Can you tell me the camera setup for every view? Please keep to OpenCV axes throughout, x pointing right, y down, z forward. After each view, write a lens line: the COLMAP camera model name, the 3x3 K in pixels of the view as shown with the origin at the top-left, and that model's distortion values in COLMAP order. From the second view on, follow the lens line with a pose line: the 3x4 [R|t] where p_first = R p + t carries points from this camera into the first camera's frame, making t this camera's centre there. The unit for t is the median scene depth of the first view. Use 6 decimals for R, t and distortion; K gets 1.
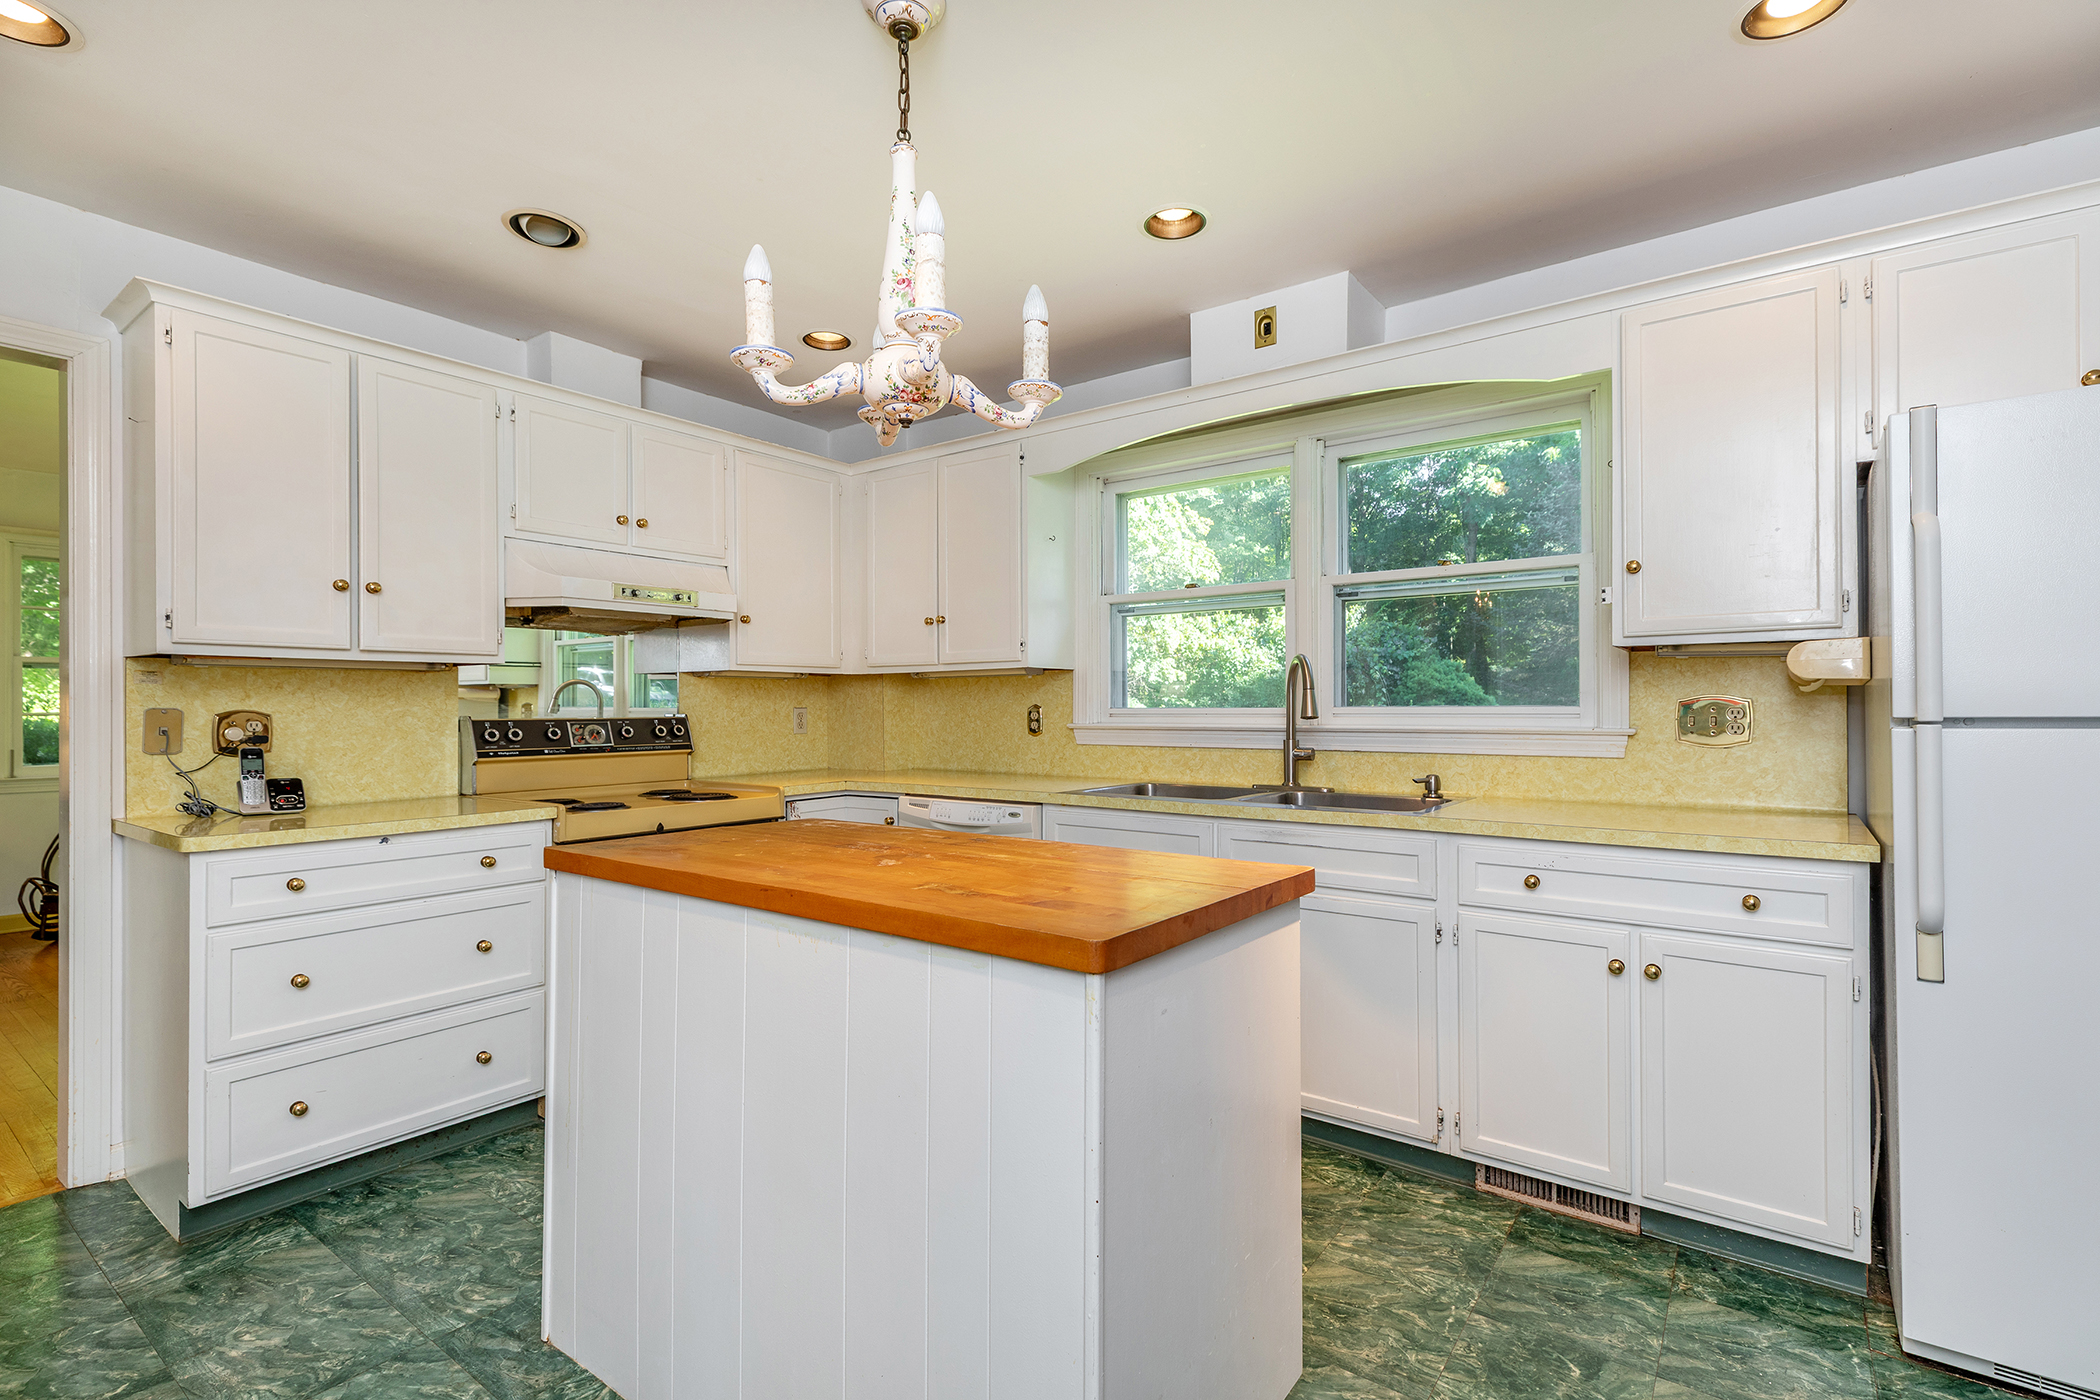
lens RADIAL K [[953.4, 0, 1001.5], [0, 953.4, 694.4], [0, 0, 1]] dist [0.013592, -0.000283]
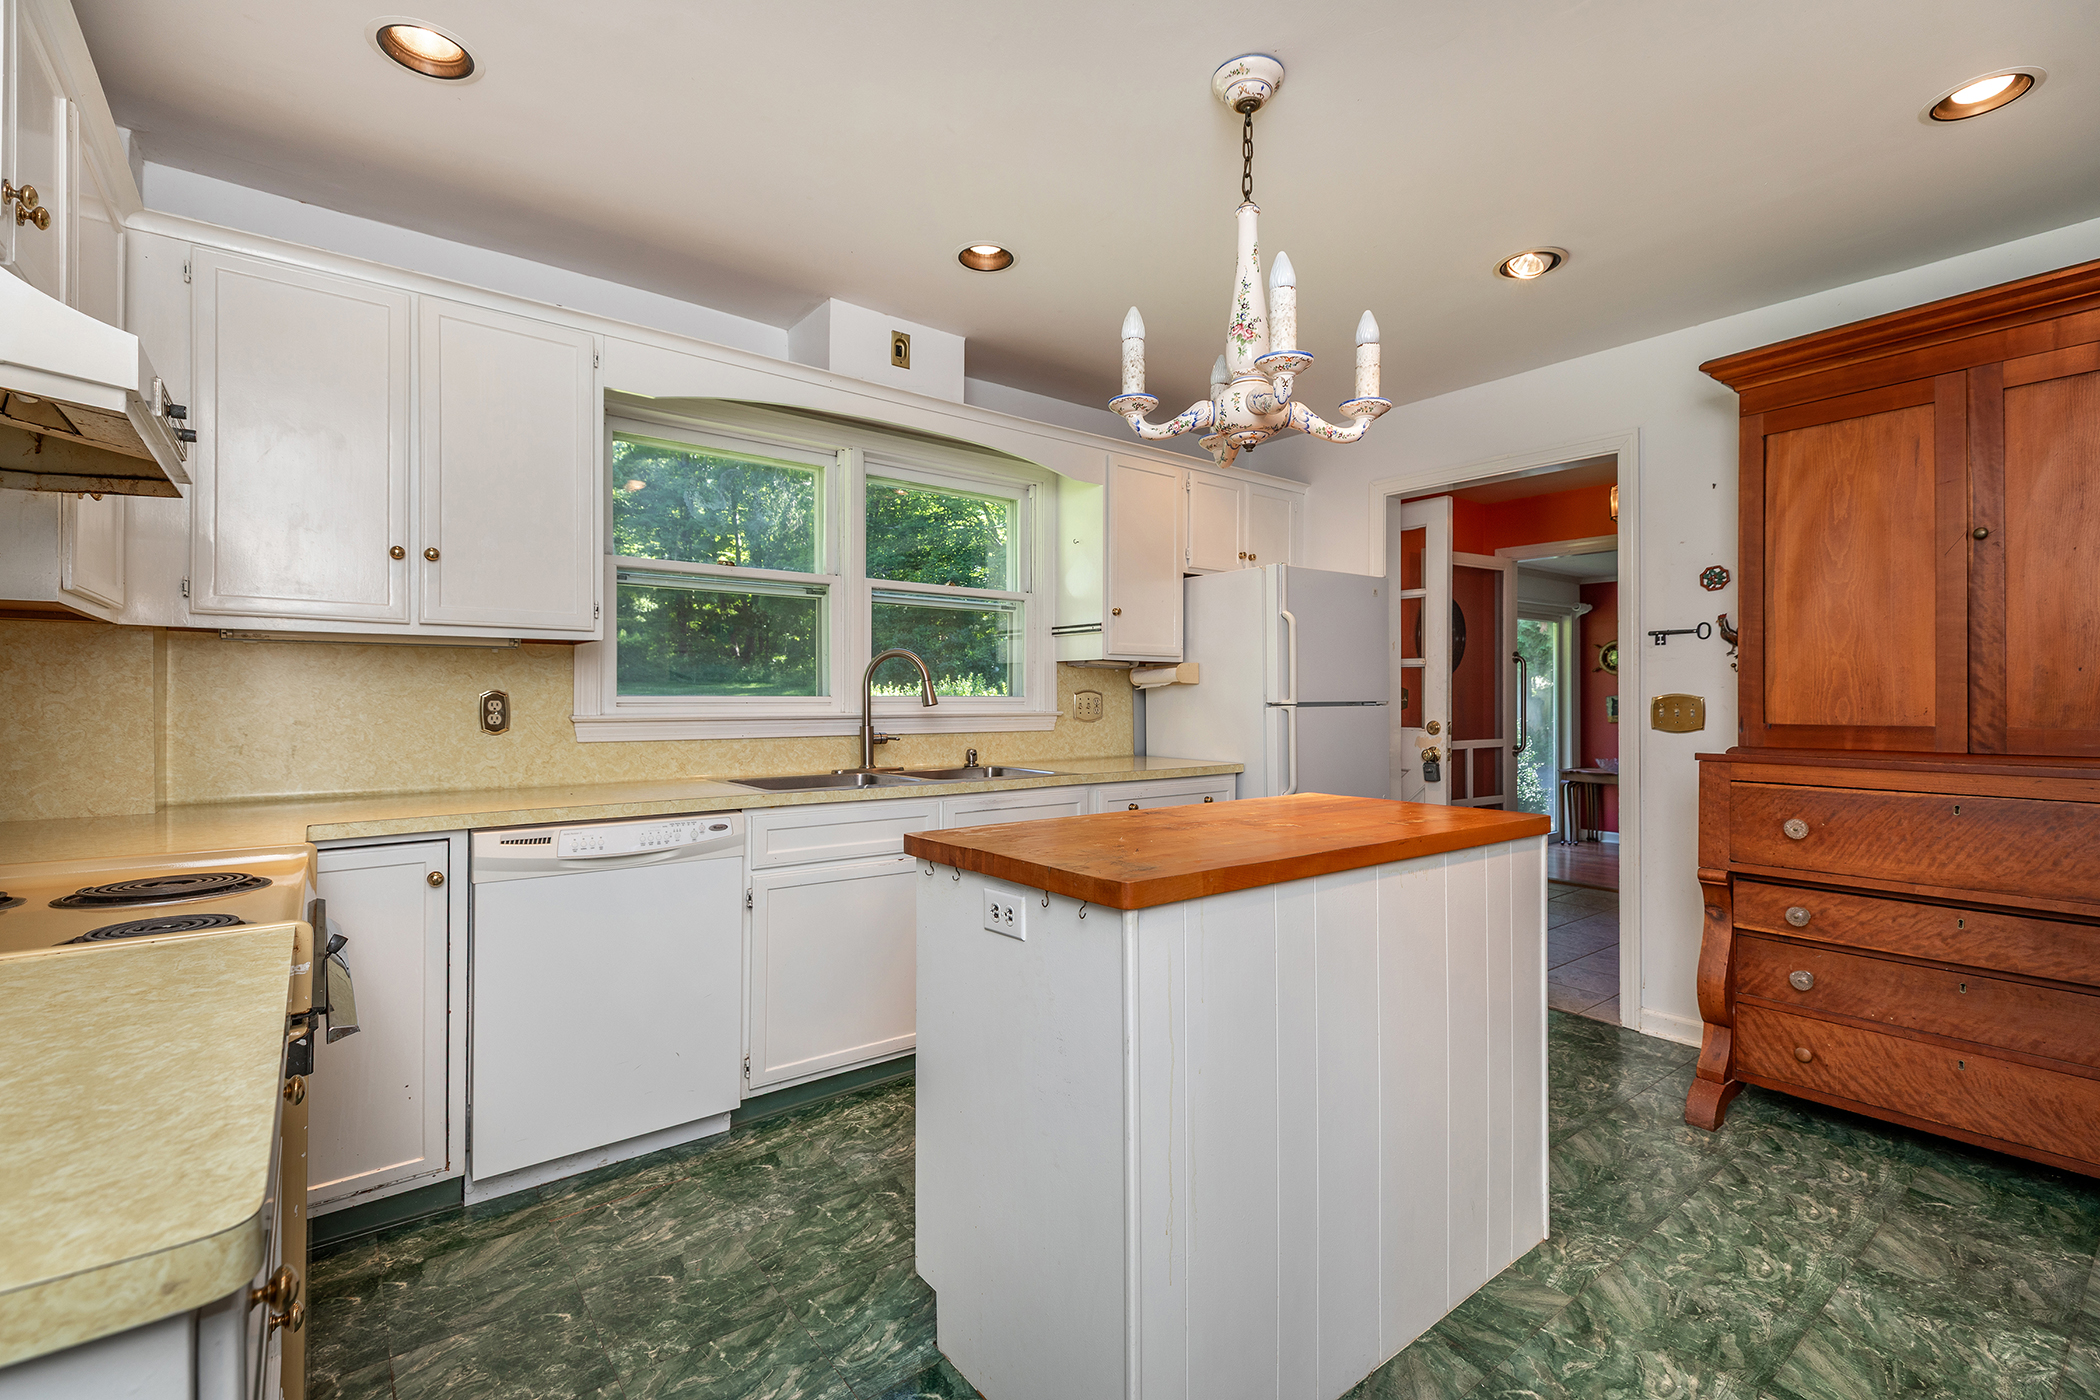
lens RADIAL K [[953.4, 0, 1047.5], [0, 953.4, 705.3], [0, 0, 1]] dist [0.013592, -0.000283]
pose [[0.253686, -0.003716, 0.967279, -0.643180], [-0.016253, 0.999835, 0.008103, 0.010439], [-0.967150, -0.017777, 0.253584, 0.480148]]
